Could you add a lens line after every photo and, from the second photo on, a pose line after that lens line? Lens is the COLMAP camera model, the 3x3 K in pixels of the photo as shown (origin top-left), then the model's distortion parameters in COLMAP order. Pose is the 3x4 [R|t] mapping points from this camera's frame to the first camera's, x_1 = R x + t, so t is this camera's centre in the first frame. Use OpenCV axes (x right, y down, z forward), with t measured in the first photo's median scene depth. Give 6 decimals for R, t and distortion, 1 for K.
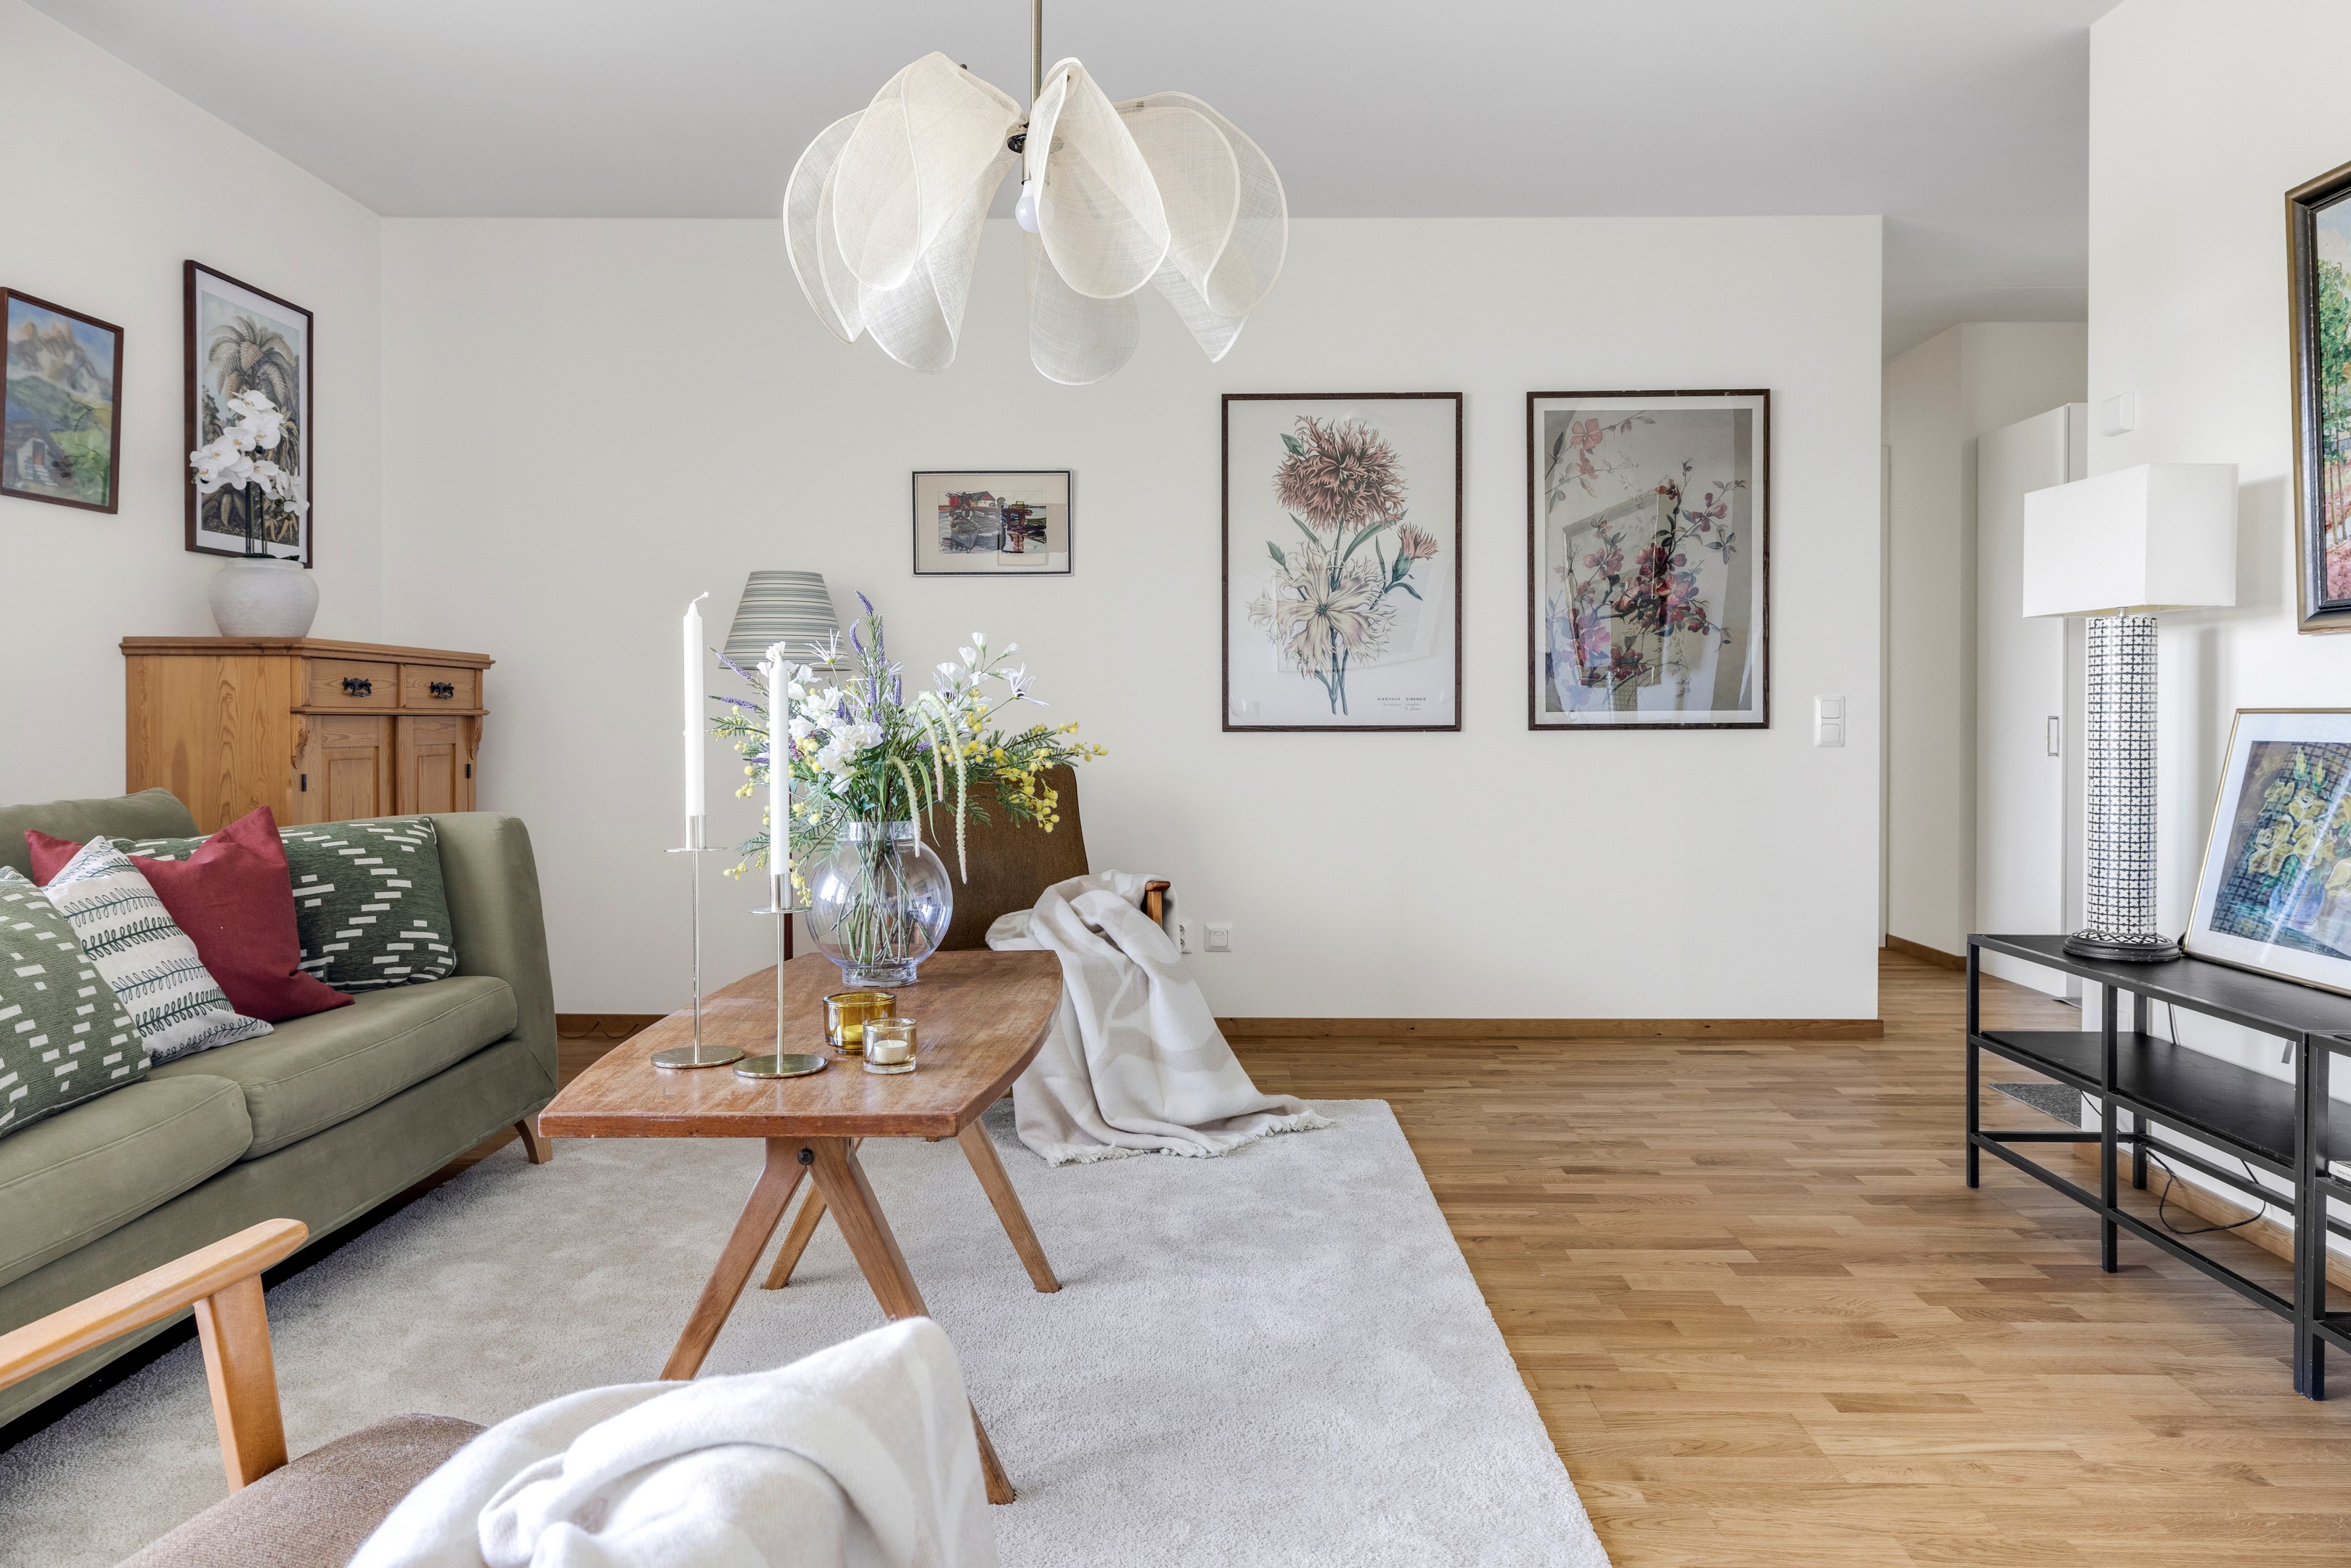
lens RADIAL K [[1557.4, 0, 1188.4], [0, 1557.4, 737.9], [0, 0, 1]] dist [-0.002084, -0.001890]
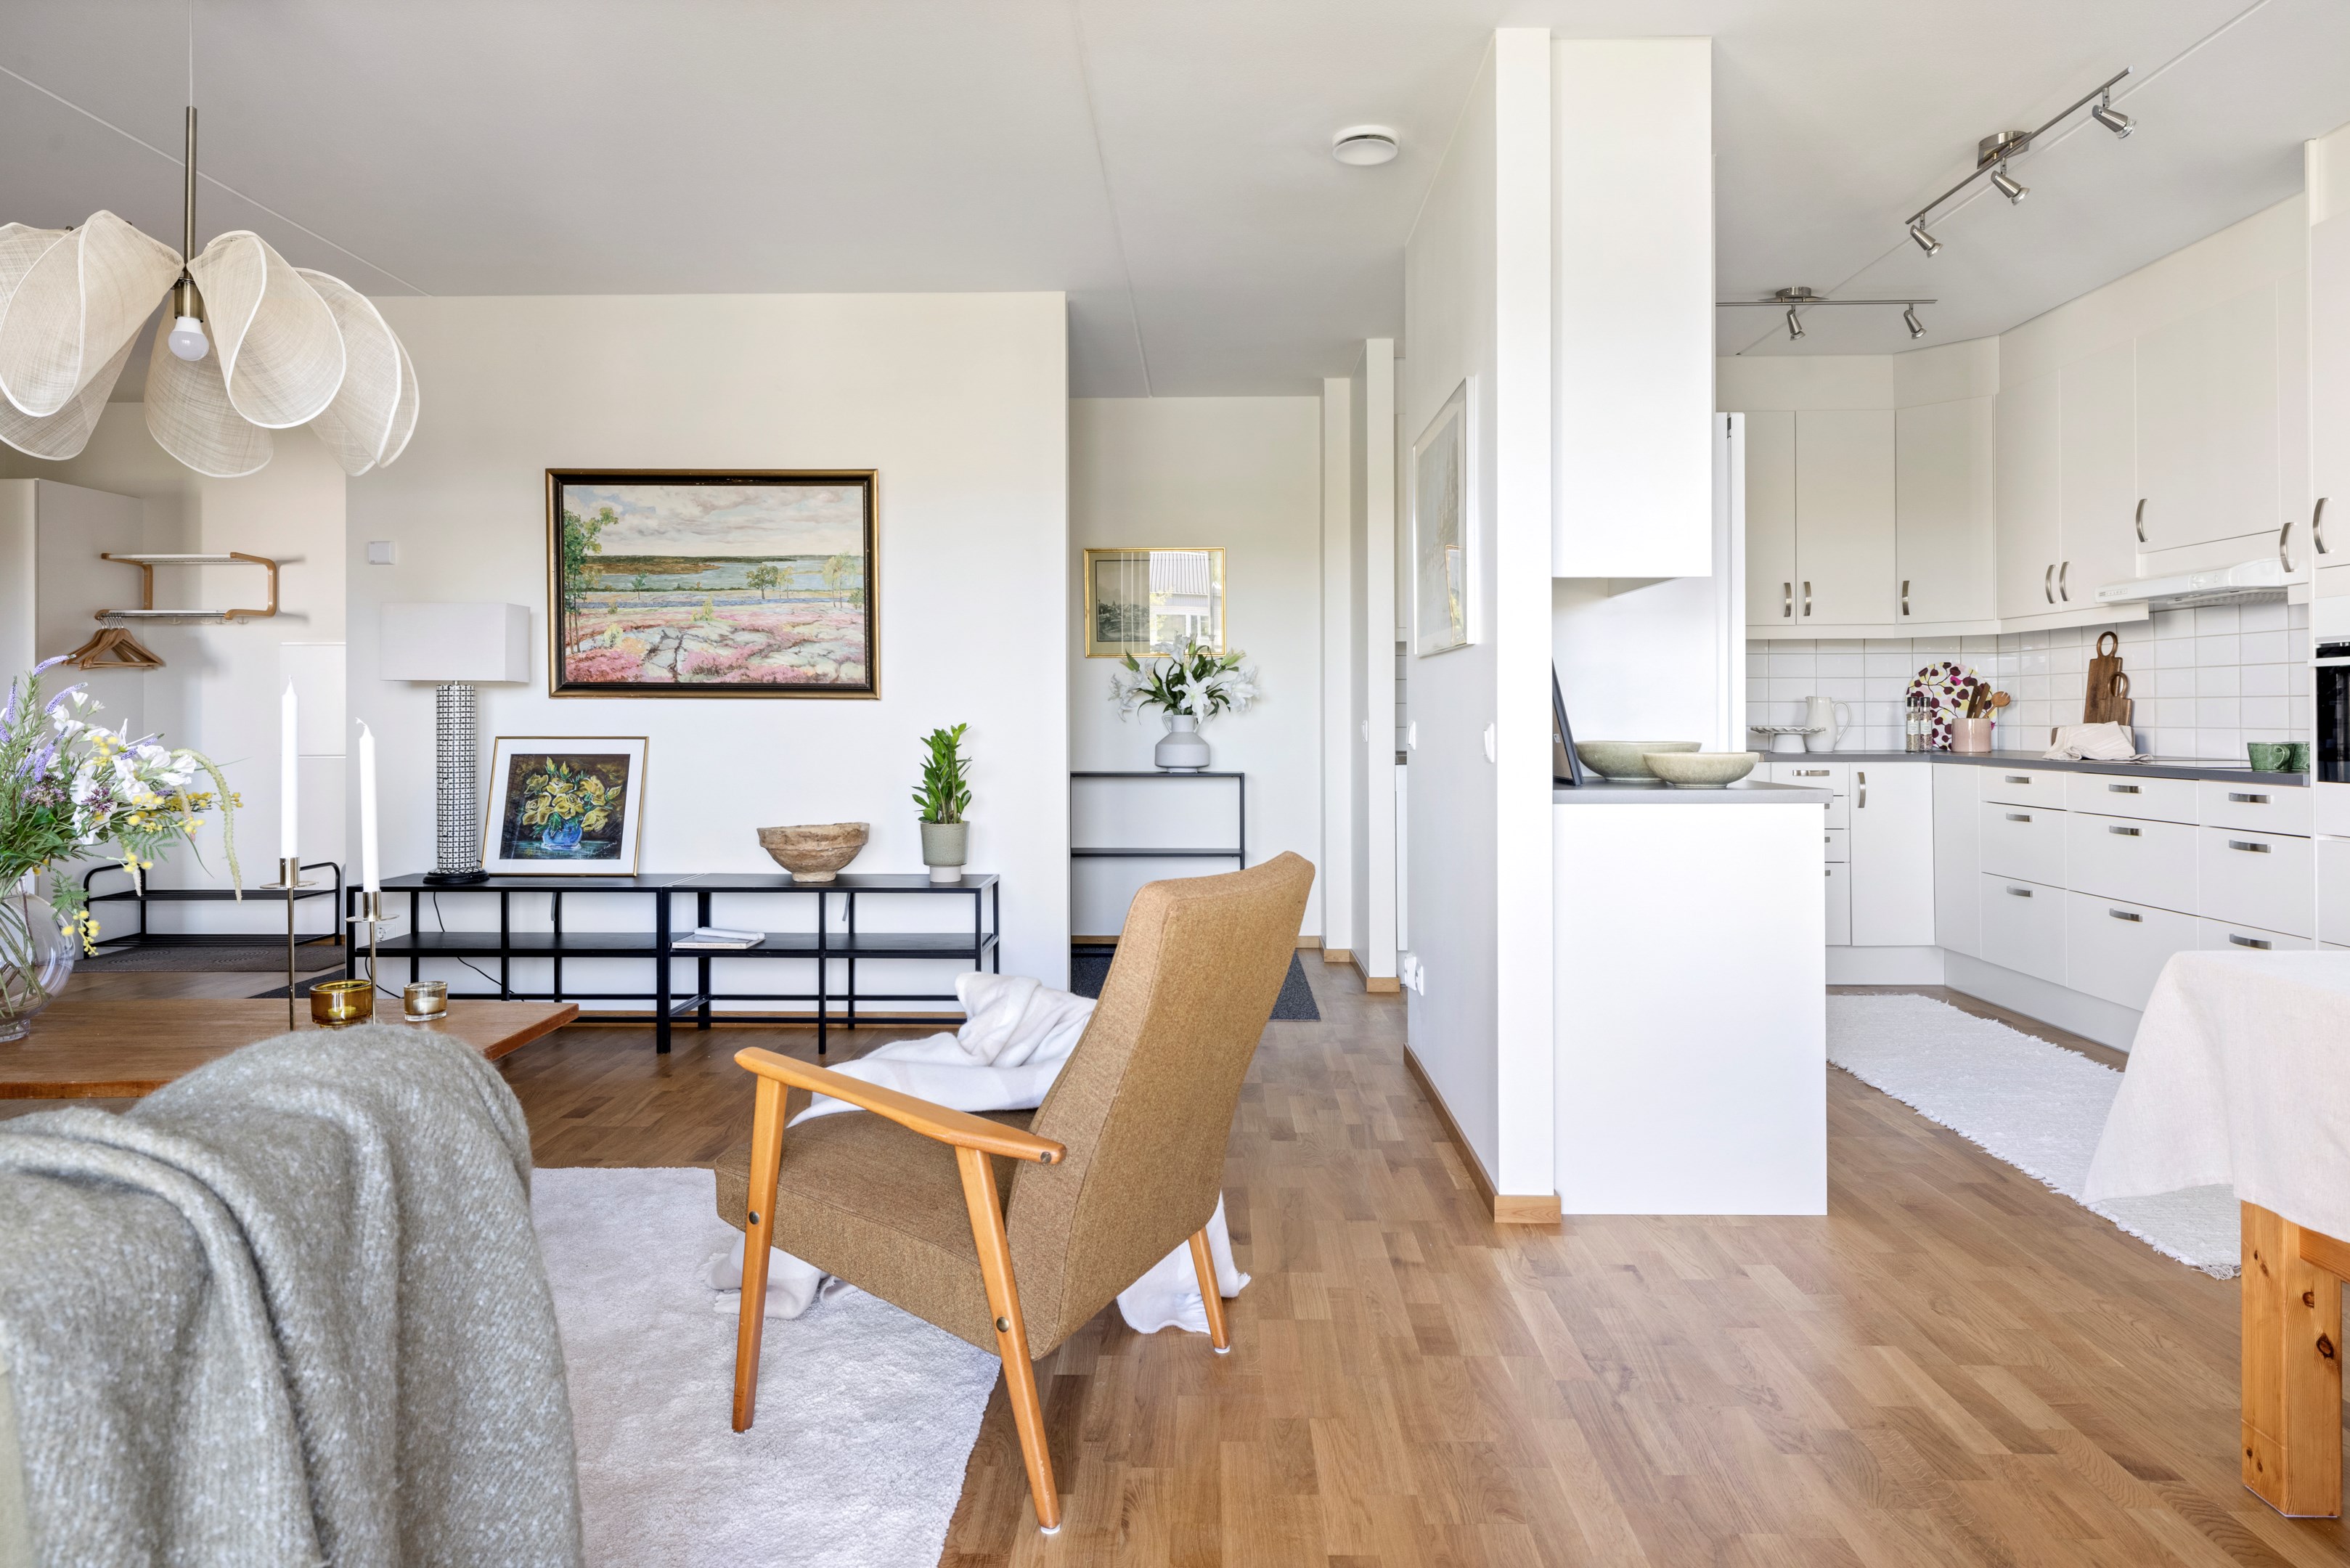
lens RADIAL K [[1380.6, 0, 1184.6], [0, 1380.6, 710.5], [0, 0, 1]] dist [0.000103, -0.000197]
pose [[0.010332, 0.000546, 0.999946, -0.975174], [0.016204, 0.999868, -0.000713, -0.036766], [-0.999815, 0.016211, 0.010322, 0.188947]]
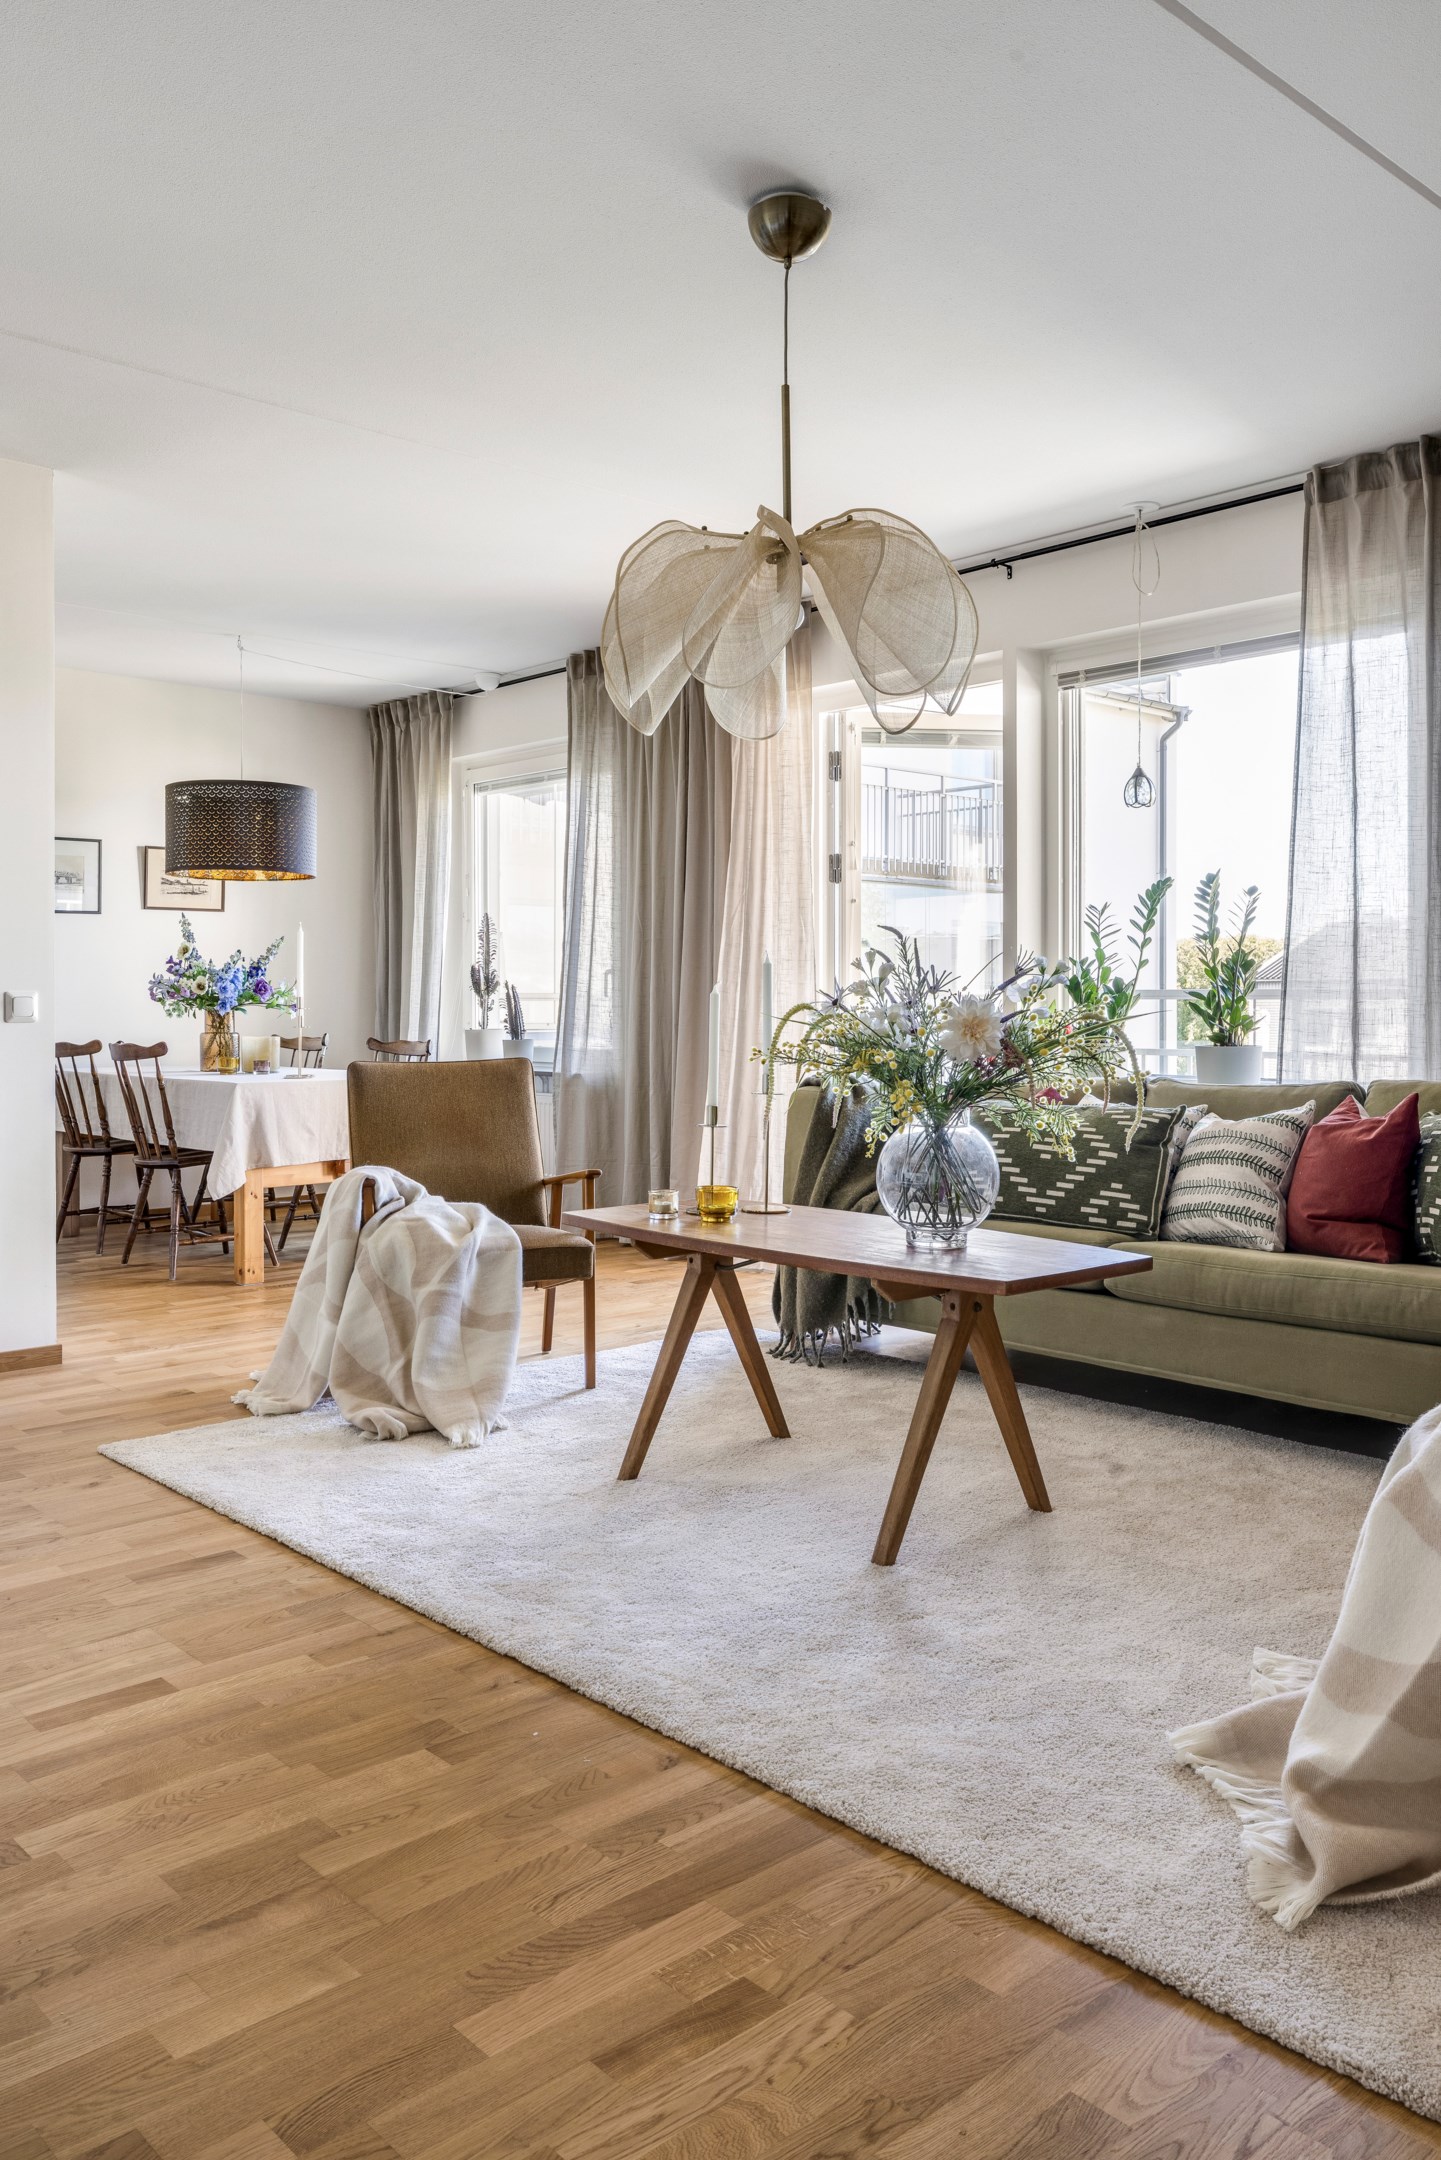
lens RADIAL K [[1648.3, 0, 697.8], [0, 1648.3, 1009.9], [0, 0, 1]] dist [0.001361, 0.002836]
pose [[-0.734382, 0.002123, -0.678733, 0.713744], [-0.009072, 0.999875, 0.012943, -0.033448], [0.678676, 0.015662, -0.734271, 1.617508]]
